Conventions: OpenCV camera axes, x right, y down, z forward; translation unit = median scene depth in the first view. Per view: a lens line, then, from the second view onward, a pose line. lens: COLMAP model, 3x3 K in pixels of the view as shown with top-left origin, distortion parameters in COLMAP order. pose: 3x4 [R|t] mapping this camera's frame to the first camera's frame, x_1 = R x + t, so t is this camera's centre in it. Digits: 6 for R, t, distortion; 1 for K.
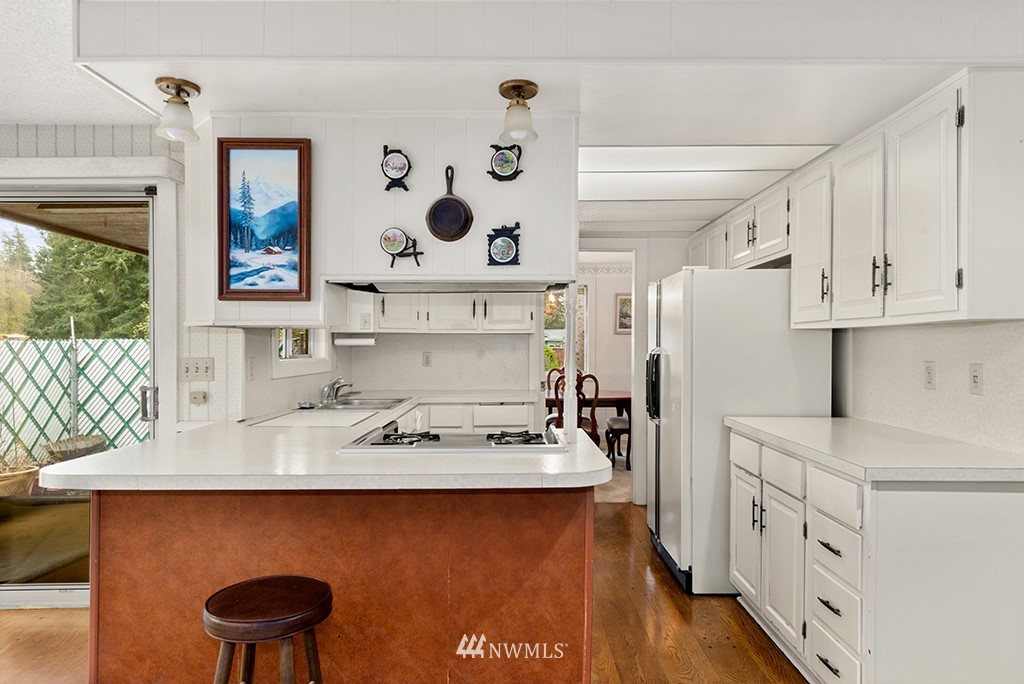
lens RADIAL K [[612.9, 0, 512.8], [0, 612.9, 341.5], [0, 0, 1]] dist [0.028682, 0.000716]
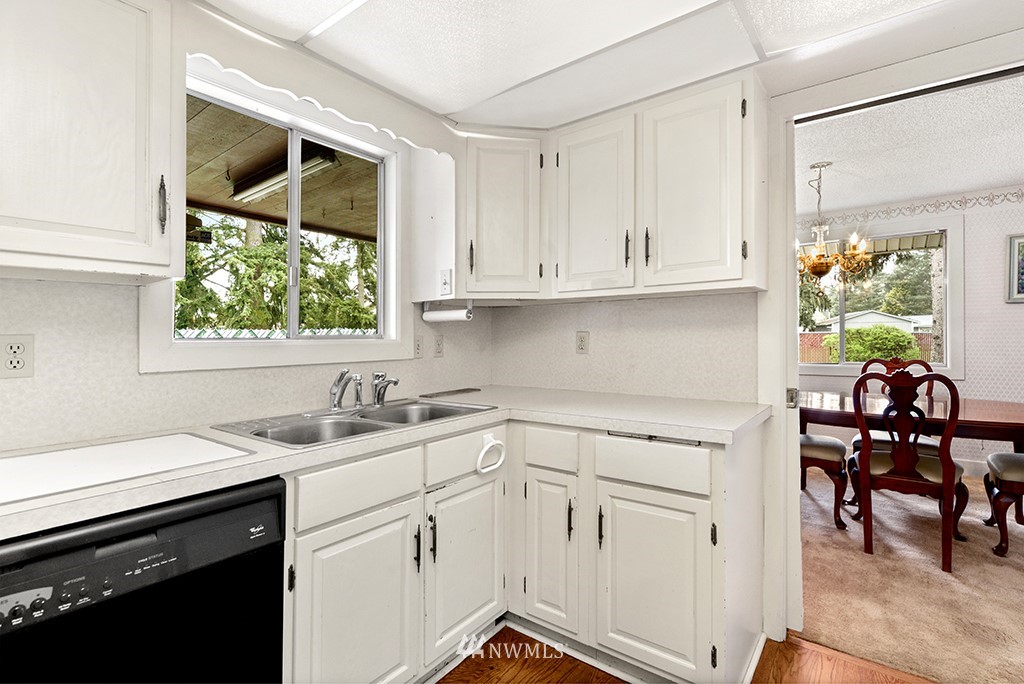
lens RADIAL K [[459.6, 0, 521.6], [0, 459.6, 340.2], [0, 0, 1]] dist [0.002598, 0.001289]
pose [[0.797576, -0.001210, -0.603217, 0.219769], [0.012130, 0.999828, 0.014033, 0.043263], [0.603096, -0.018509, 0.797454, 1.301630]]
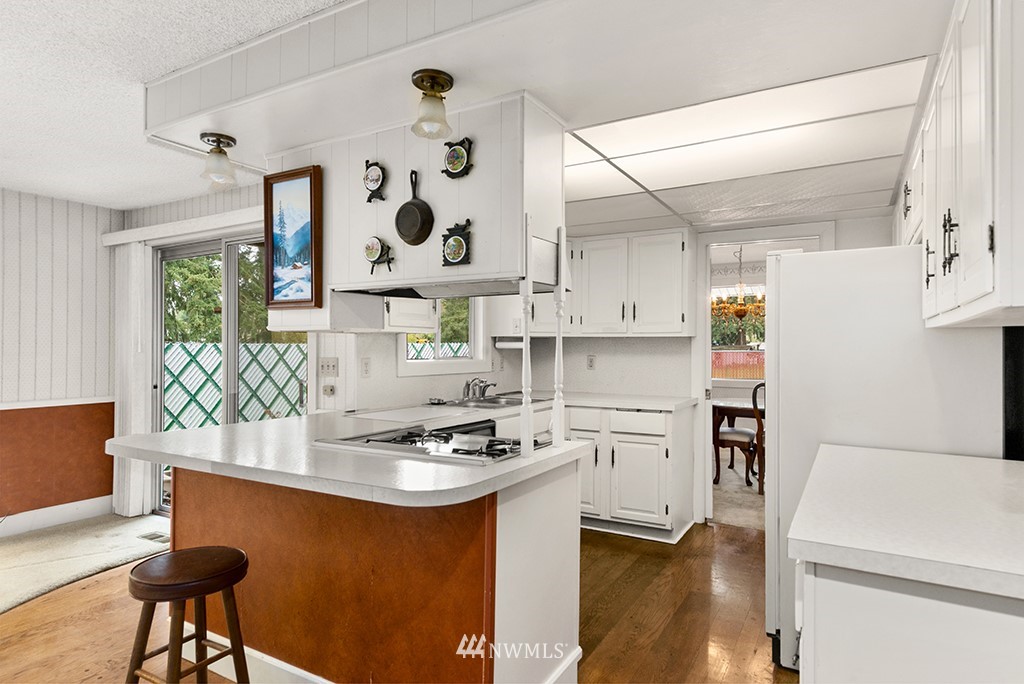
lens RADIAL K [[567.1, 0, 528.6], [0, 567.1, 339.7], [0, 0, 1]] dist [0.026984, 0.000864]
pose [[0.873266, -0.002147, -0.487238, 0.515251], [-0.002849, 0.999951, -0.009513, 0.000699], [0.487235, 0.009696, 0.873217, 0.276273]]
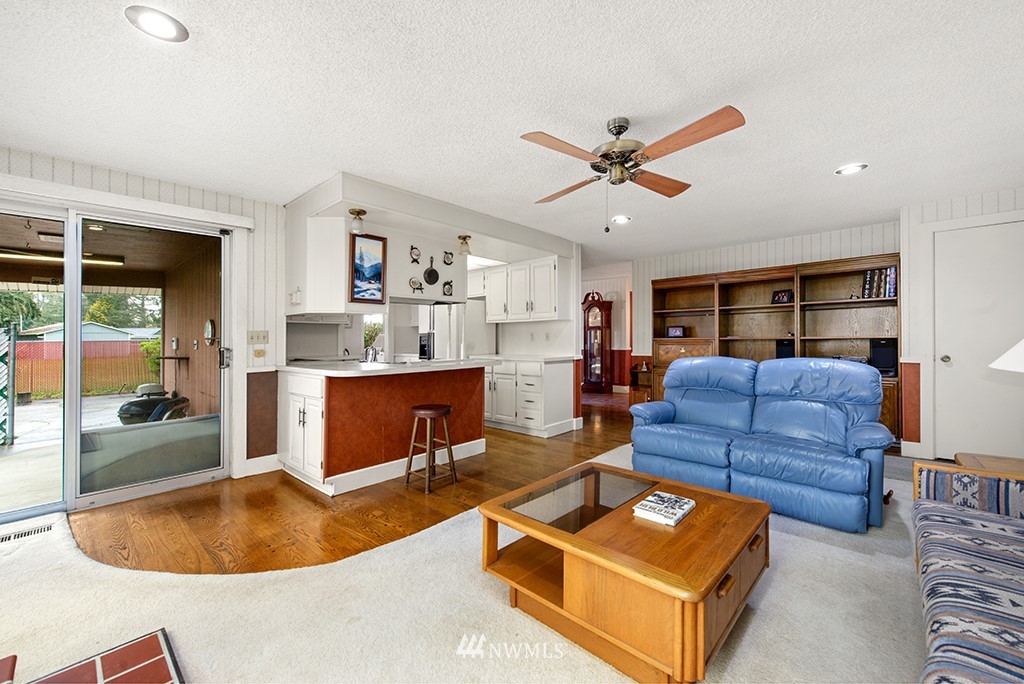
lens RADIAL K [[415.2, 0, 490.1], [0, 415.2, 333.5], [0, 0, 1]] dist [0.000411, -0.000232]
pose [[0.685545, 0.005057, 0.728013, -1.230152], [0.004732, 0.999924, -0.011401, 0.067436], [-0.728015, 0.011260, 0.685469, -0.408435]]
